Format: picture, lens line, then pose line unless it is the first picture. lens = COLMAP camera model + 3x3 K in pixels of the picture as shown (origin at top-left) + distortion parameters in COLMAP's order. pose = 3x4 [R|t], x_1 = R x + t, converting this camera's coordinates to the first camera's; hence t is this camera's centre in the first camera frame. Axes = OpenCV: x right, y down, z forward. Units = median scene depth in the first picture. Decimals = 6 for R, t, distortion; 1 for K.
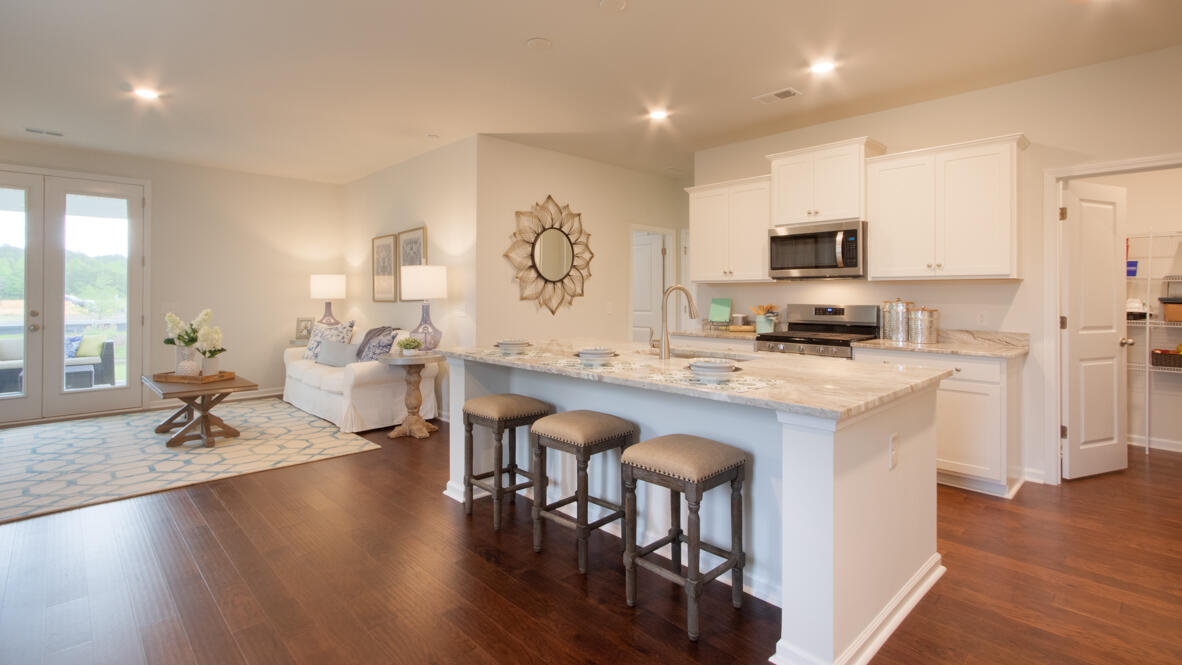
lens RADIAL K [[563.0, 0, 575.5], [0, 563.0, 288.1], [0, 0, 1]] dist [0.000320, 0.000195]
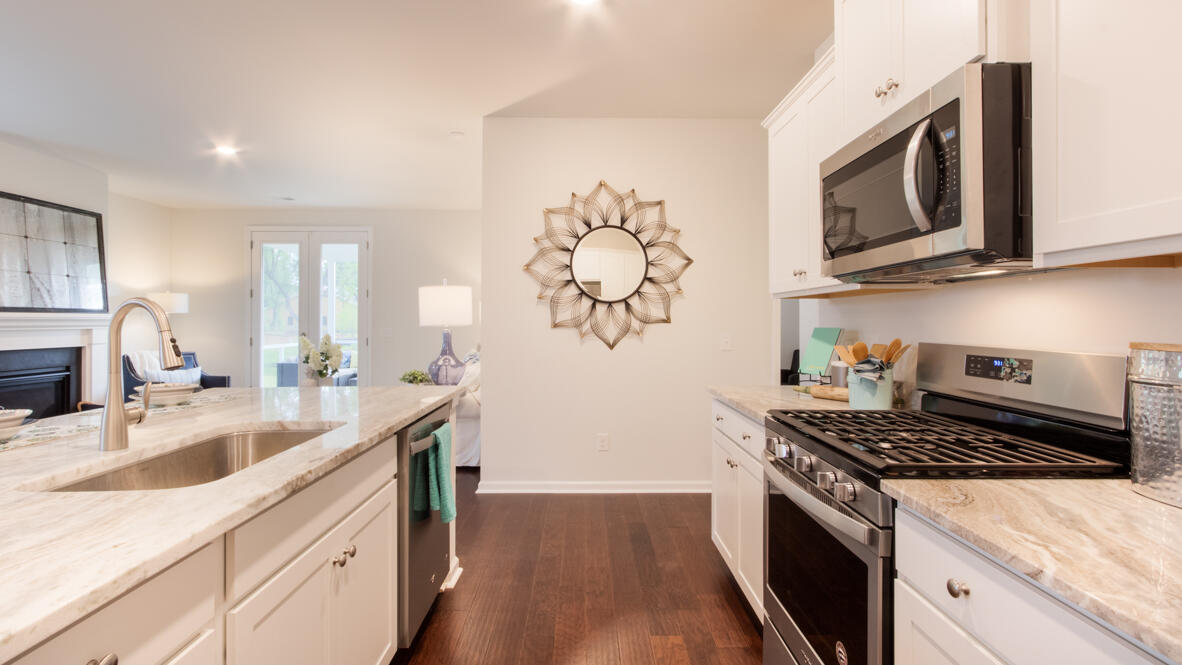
lens RADIAL K [[545.7, 0, 582.4], [0, 545.7, 318.3], [0, 0, 1]] dist [0.001522, 0.000477]
pose [[0.731580, -0.003862, -0.681745, 0.443019], [0.006802, 0.999976, 0.001635, 0.008229], [0.681722, -0.005833, 0.731588, 0.526234]]
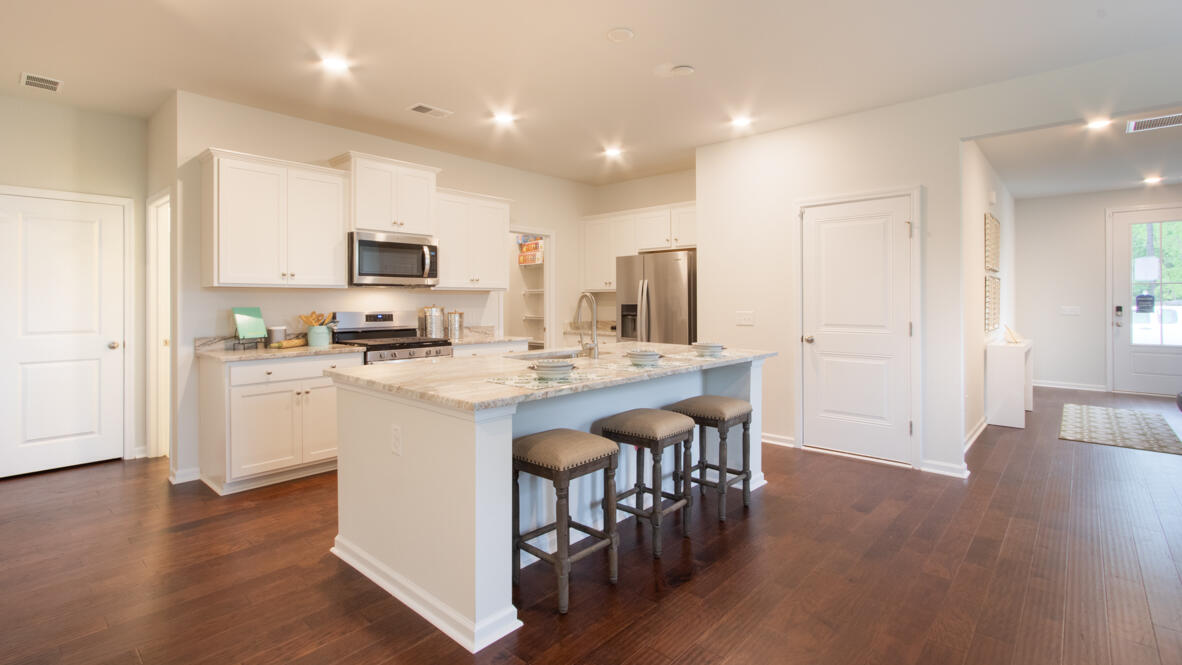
lens RADIAL K [[545.7, 0, 582.4], [0, 545.7, 318.3], [0, 0, 1]] dist [0.001522, 0.000477]
pose [[-0.078075, -0.031529, 0.996449, -0.532096], [-0.008157, 0.999487, 0.030986, 0.006737], [-0.996914, -0.005709, -0.078292, 0.630301]]
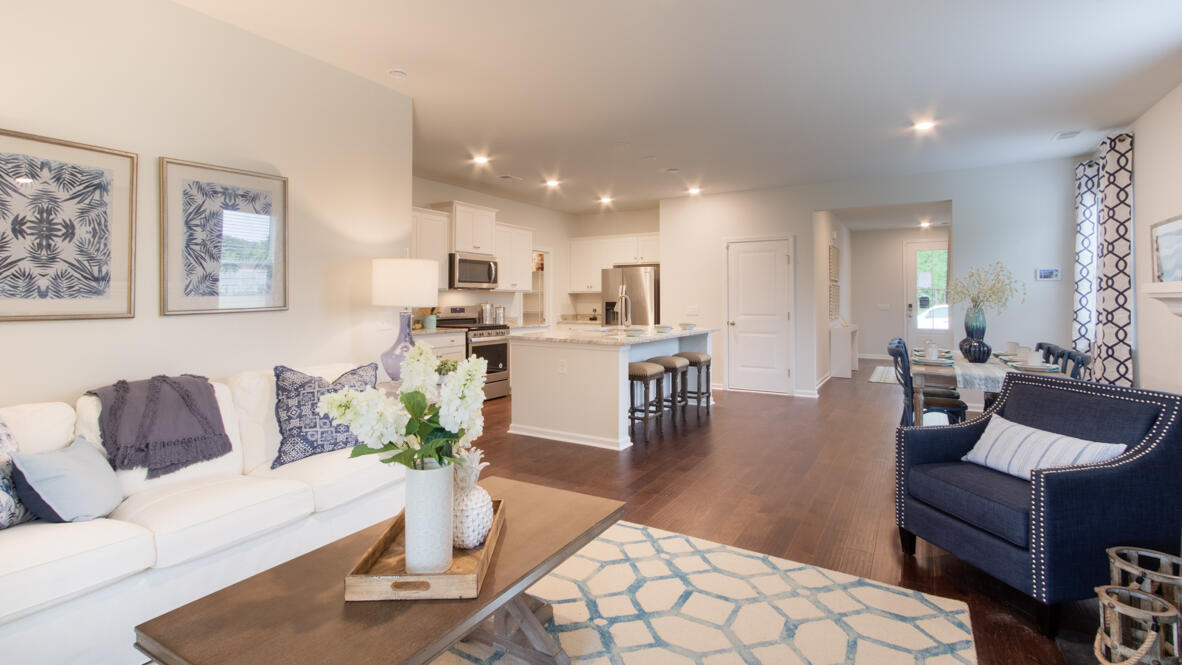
lens RADIAL K [[545.7, 0, 582.4], [0, 545.7, 318.3], [0, 0, 1]] dist [0.001522, 0.000477]
pose [[-0.263845, -0.033067, 0.963998, -0.967060], [-0.011421, 0.999449, 0.031157, 0.011196], [-0.964497, -0.002789, -0.264078, 0.956223]]
